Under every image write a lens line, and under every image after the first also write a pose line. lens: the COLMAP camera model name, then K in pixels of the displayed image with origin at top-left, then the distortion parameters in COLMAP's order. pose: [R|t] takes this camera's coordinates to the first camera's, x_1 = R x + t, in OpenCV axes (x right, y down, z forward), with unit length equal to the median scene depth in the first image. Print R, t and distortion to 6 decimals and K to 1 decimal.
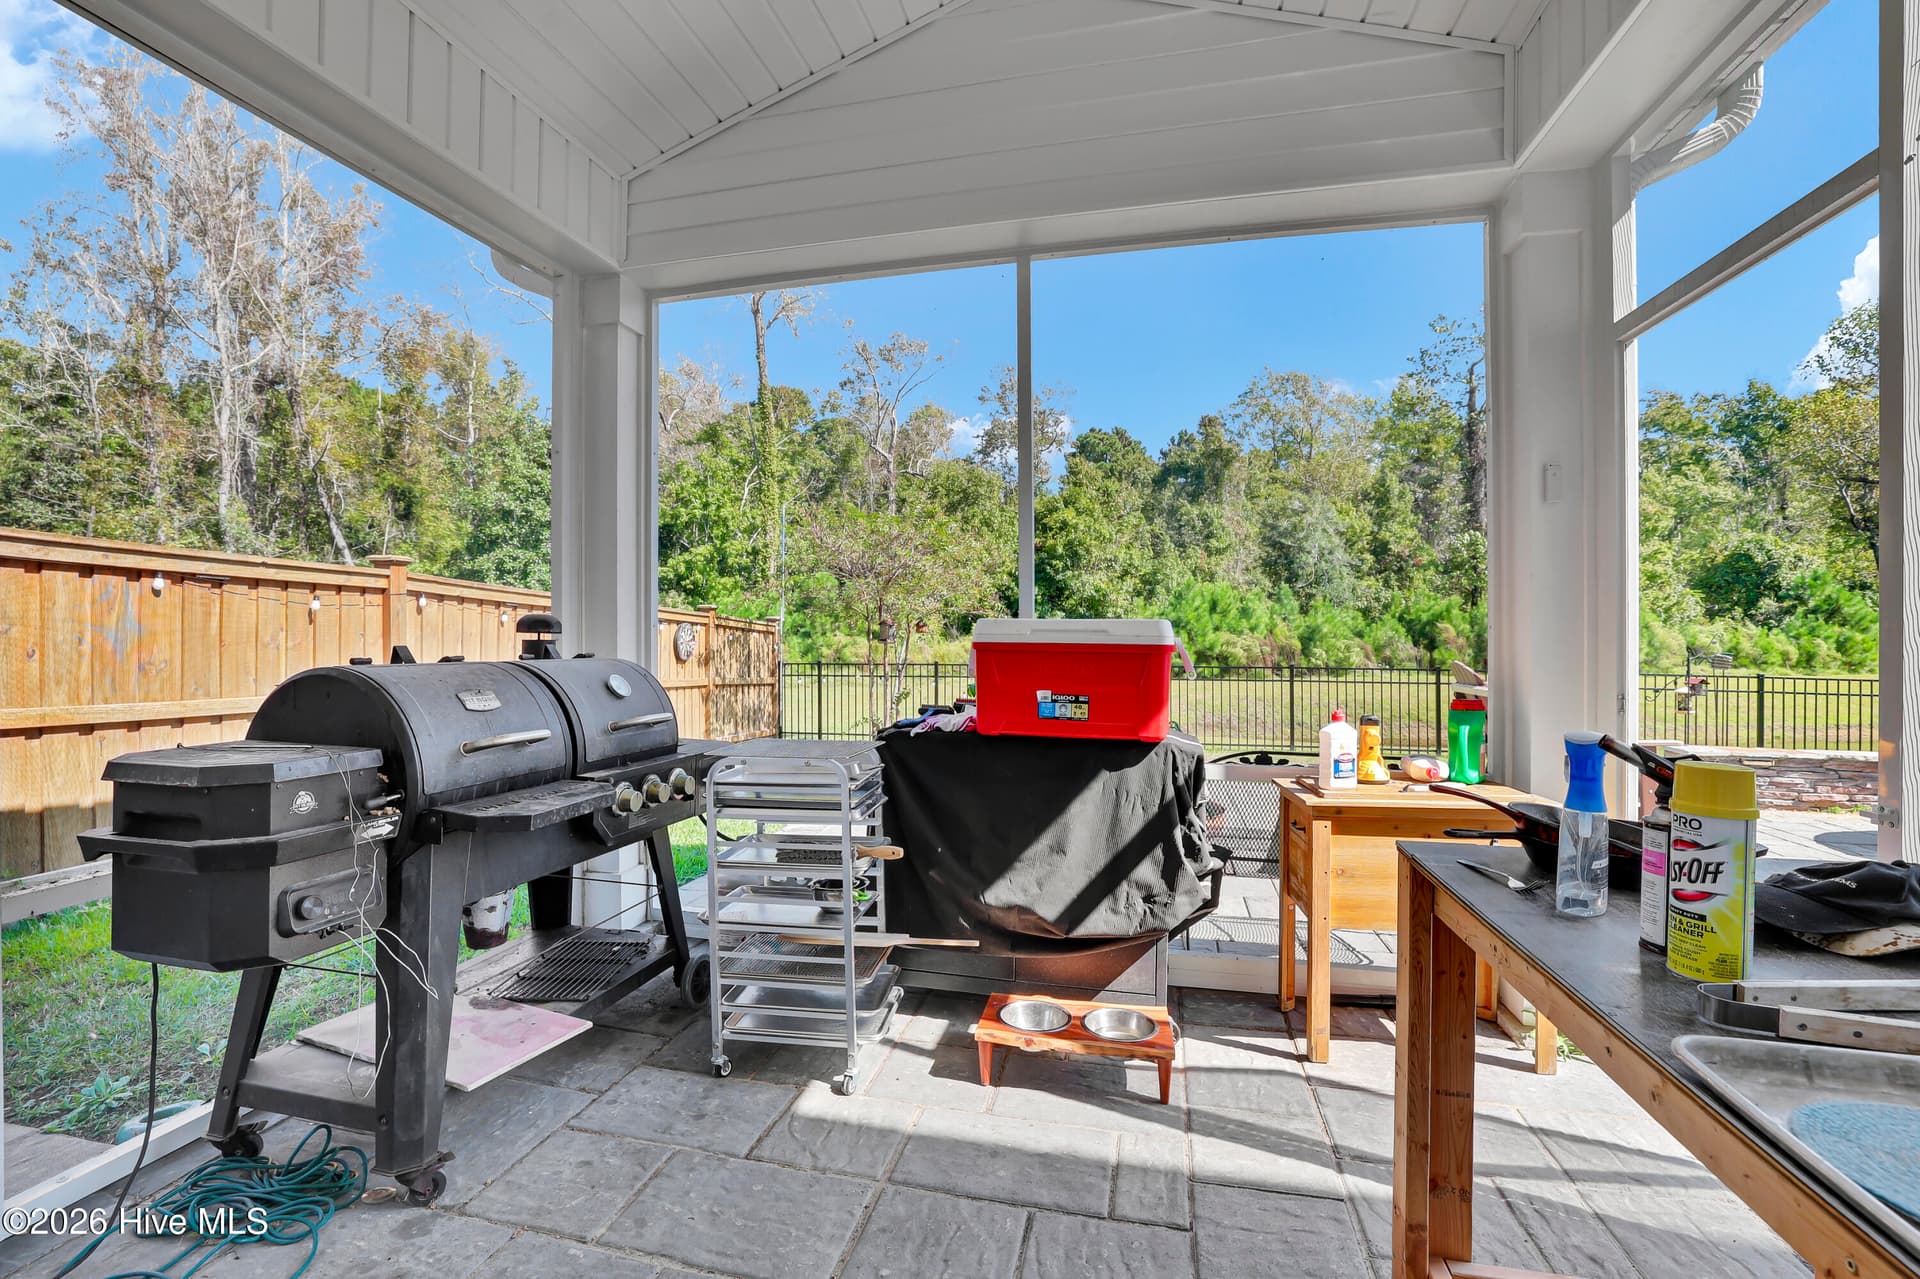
lens RADIAL K [[864.3, 0, 954.8], [0, 864.3, 626.2], [0, 0, 1]] dist [-0.036354, 0.016280]
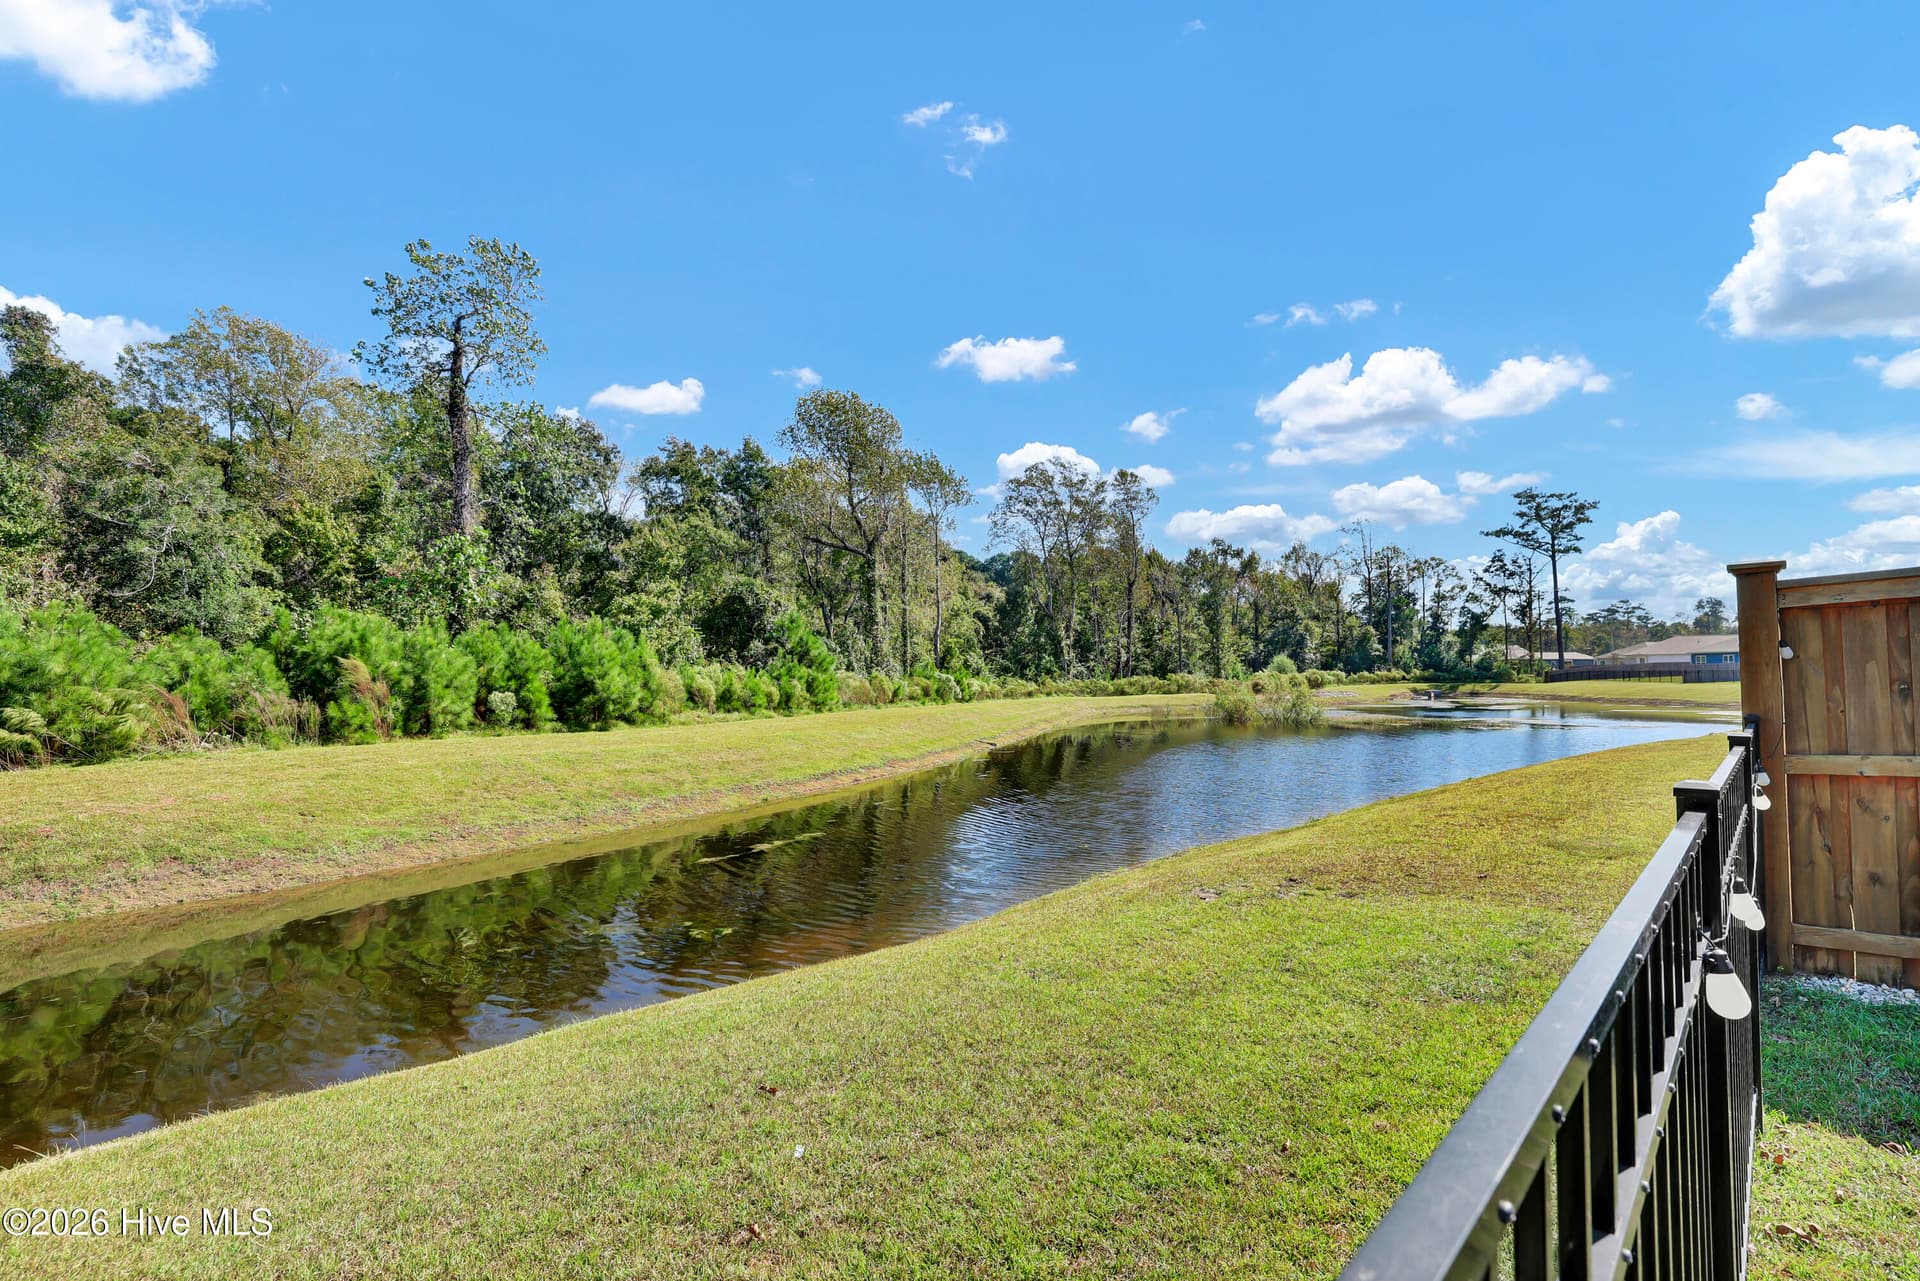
lens RADIAL K [[846.0, 0, 952.1], [0, 846.0, 632.3], [0, 0, 1]] dist [-0.044176, 0.015423]
pose [[0.548177, 0.035082, 0.835626, 0.288719], [0.013418, 0.998622, -0.050727, 0.012600], [-0.836254, 0.039019, 0.546952, 0.297748]]
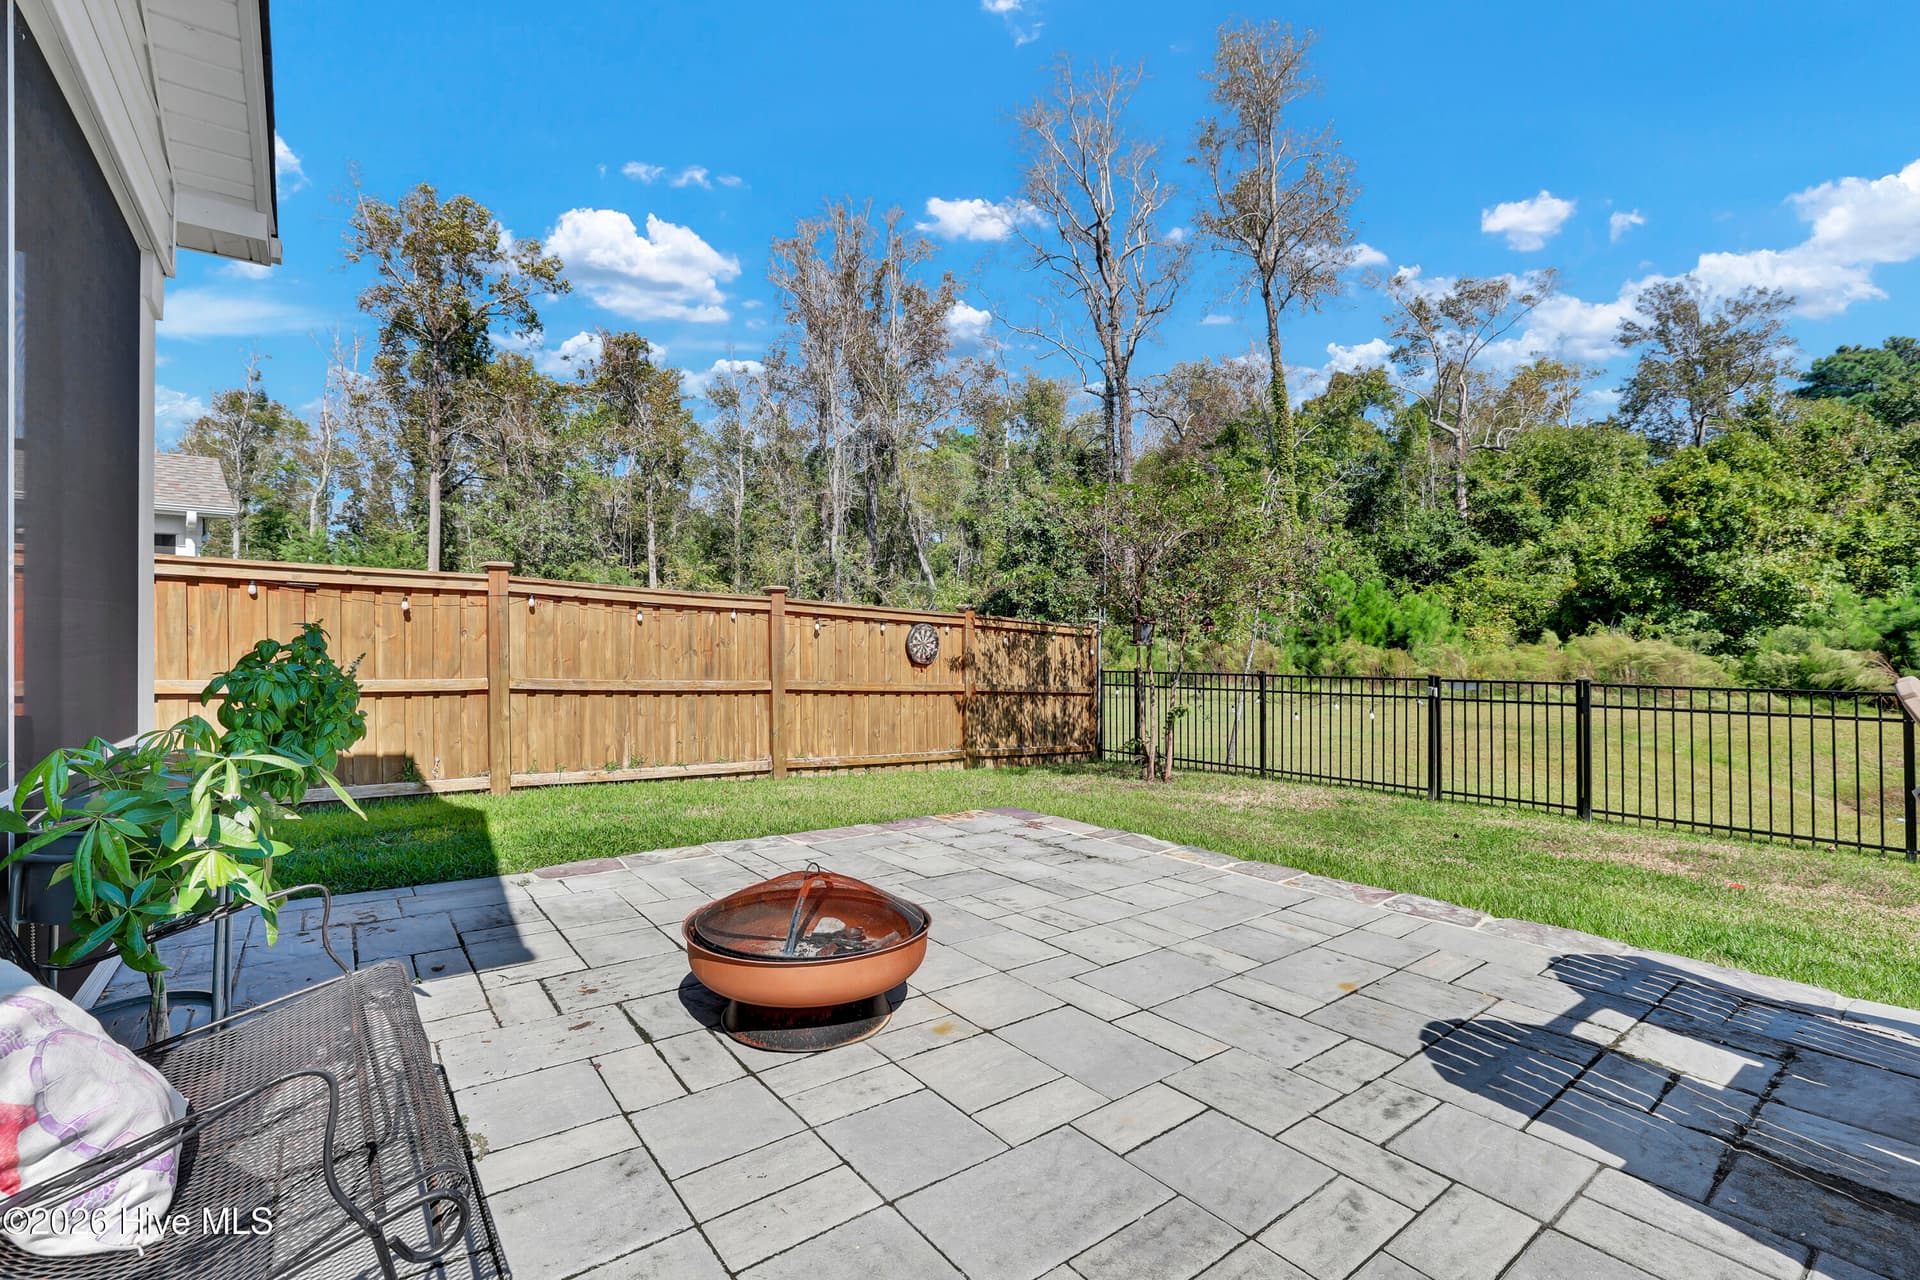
lens RADIAL K [[846.0, 0, 952.1], [0, 846.0, 631.8], [0, 0, 1]] dist [-0.044176, 0.015423]
pose [[0.763496, -0.009159, -0.645747, 0.092583], [0.003948, 0.999947, -0.009514, 0.004124], [0.645800, 0.004715, 0.763492, 0.095710]]
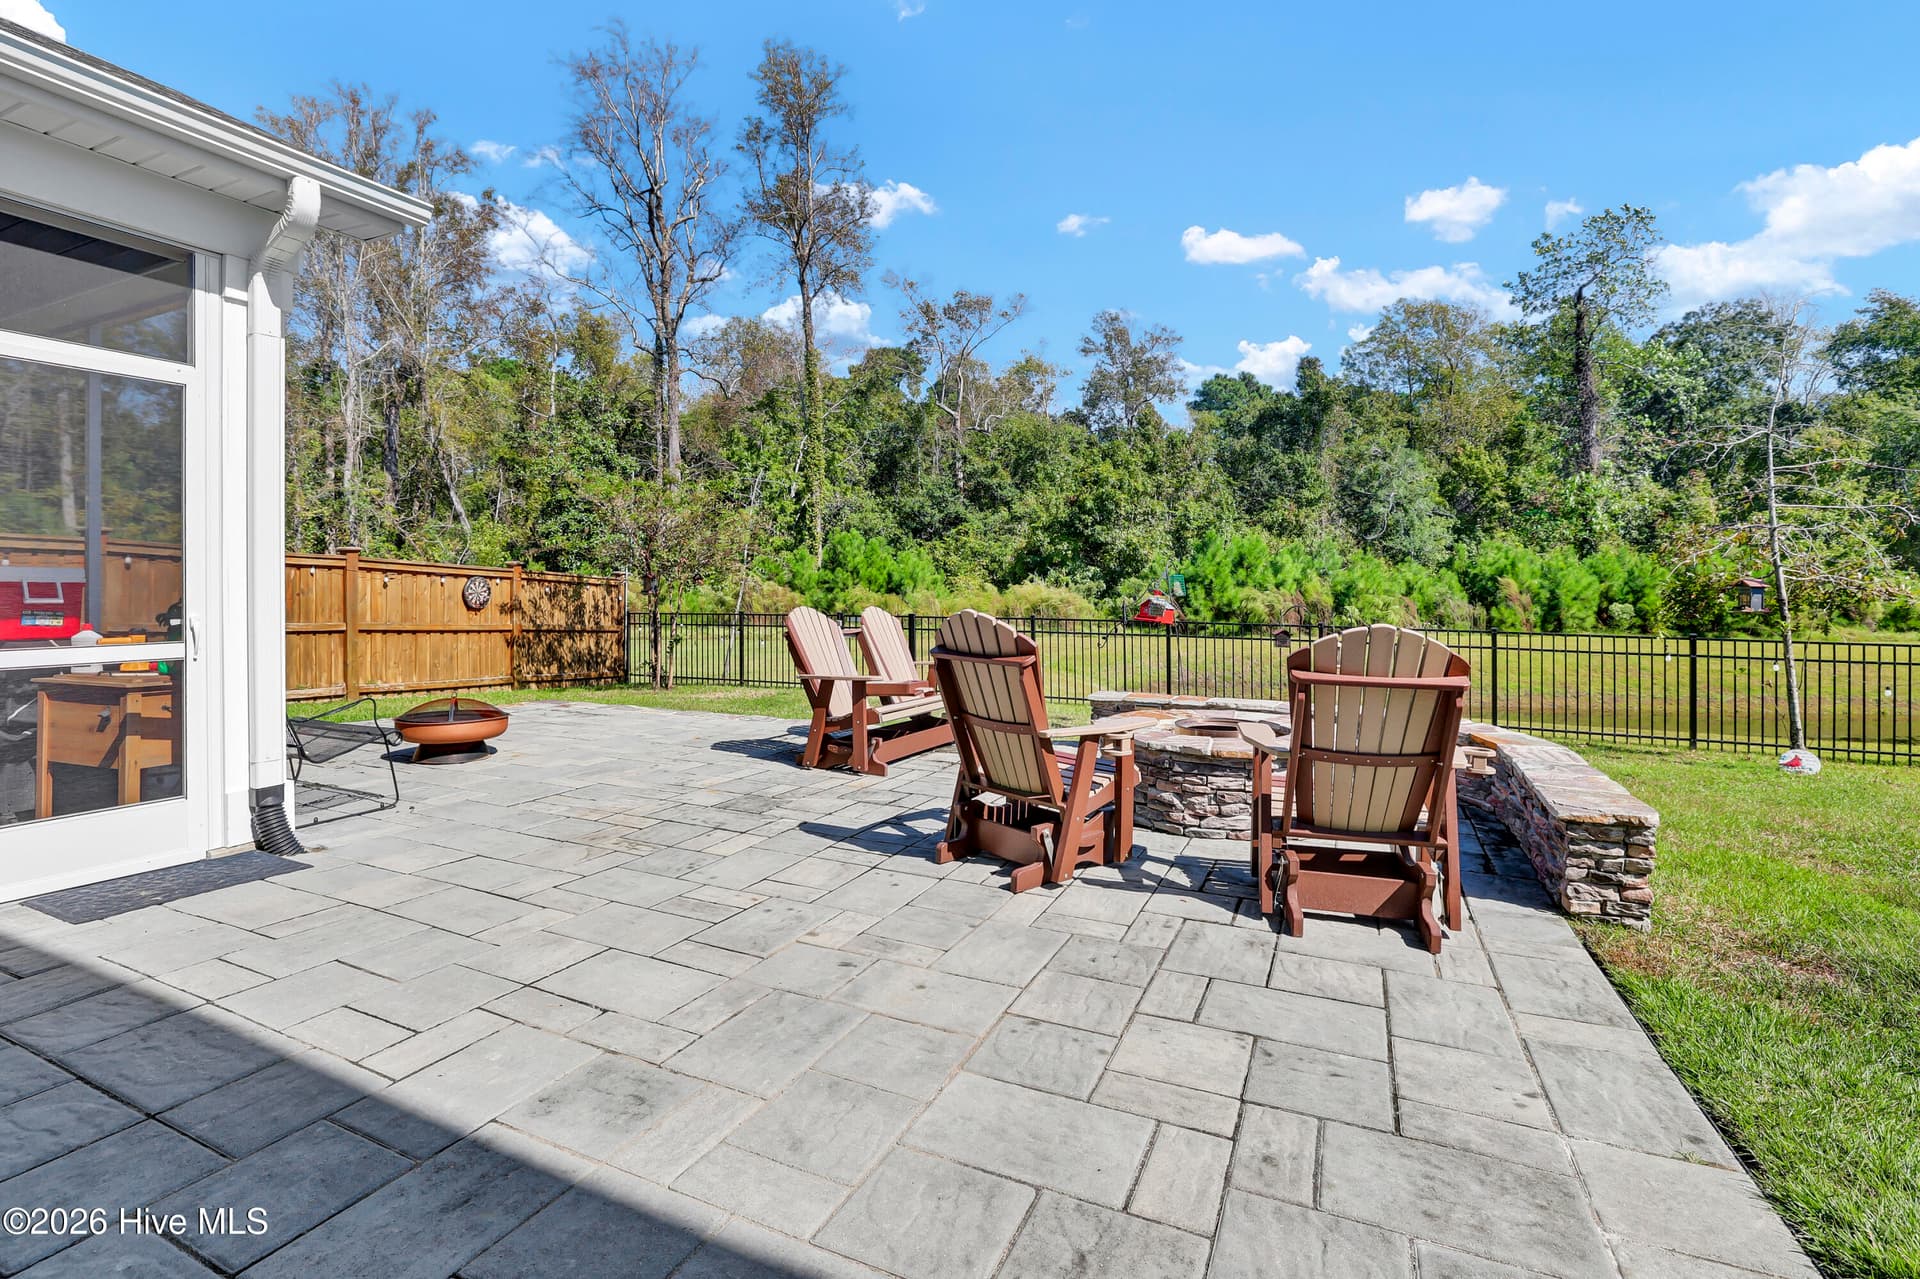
lens RADIAL K [[877.2, 0, 947.9], [0, 877.2, 580.9], [0, 0, 1]] dist [-0.049515, 0.017991]
pose [[0.978167, 0.000195, -0.207819, 0.171192], [-0.000549, 0.999998, -0.001645, 0.001030], [0.207818, 0.001723, 0.978166, -0.008639]]
